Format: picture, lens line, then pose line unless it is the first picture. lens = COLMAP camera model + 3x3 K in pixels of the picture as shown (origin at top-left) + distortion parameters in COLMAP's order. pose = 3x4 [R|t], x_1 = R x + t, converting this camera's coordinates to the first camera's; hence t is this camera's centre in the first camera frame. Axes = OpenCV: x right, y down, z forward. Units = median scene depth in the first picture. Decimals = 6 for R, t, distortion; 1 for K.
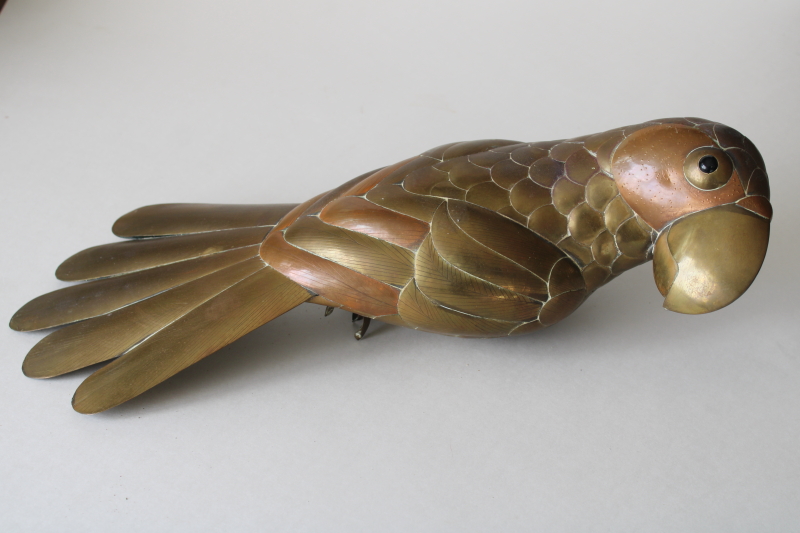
lens RADIAL K [[1179.4, 0, 402.7], [0, 1179.4, 258.9], [0, 0, 1]] dist [-0.080016, 0.000000]
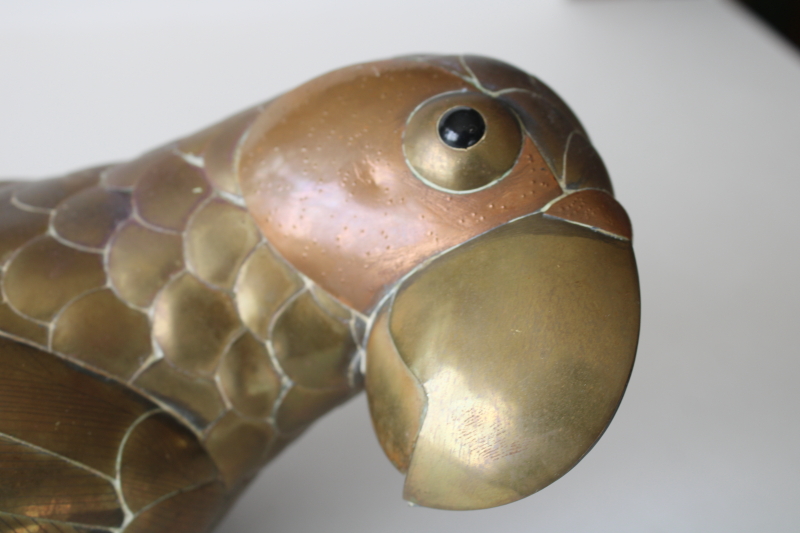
lens RADIAL K [[1179.4, 0, 404.6], [0, 1179.4, 270.1], [0, 0, 1]] dist [-0.080016, 0.000000]
pose [[0.969180, -0.113320, 0.218743, 0.140212], [0.143667, 0.981289, -0.128185, 0.015470], [-0.200124, 0.155661, 0.967326, 0.589019]]
